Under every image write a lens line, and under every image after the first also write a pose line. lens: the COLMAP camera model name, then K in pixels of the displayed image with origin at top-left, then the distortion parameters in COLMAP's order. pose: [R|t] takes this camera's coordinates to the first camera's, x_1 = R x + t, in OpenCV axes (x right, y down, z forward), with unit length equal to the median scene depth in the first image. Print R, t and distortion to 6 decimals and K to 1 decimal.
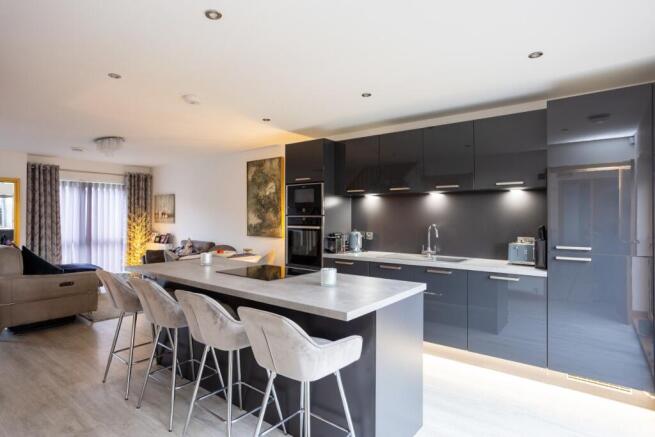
lens RADIAL K [[373.2, 0, 327.5], [0, 373.2, 218.5], [0, 0, 1]] dist [-0.002341, 0.000056]
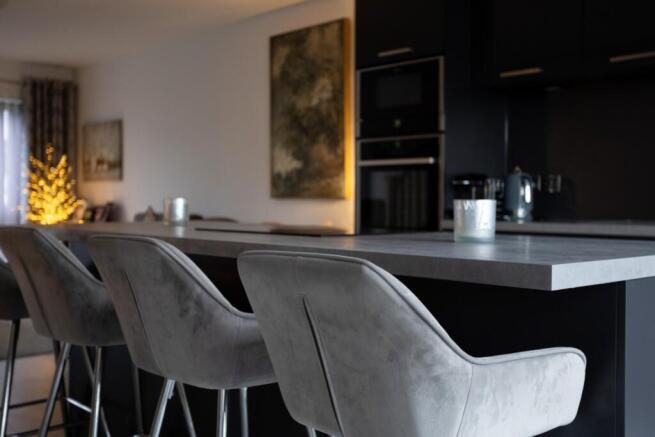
lens RADIAL K [[763.8, 0, 327.5], [0, 763.8, 218.5], [0, 0, 1]] dist [0.050383, -0.000826]
pose [[0.990043, 0.000594, -0.140765, -0.014746], [0.001874, 0.999847, 0.017398, 0.057619], [0.140754, -0.017488, 0.989890, 0.082621]]
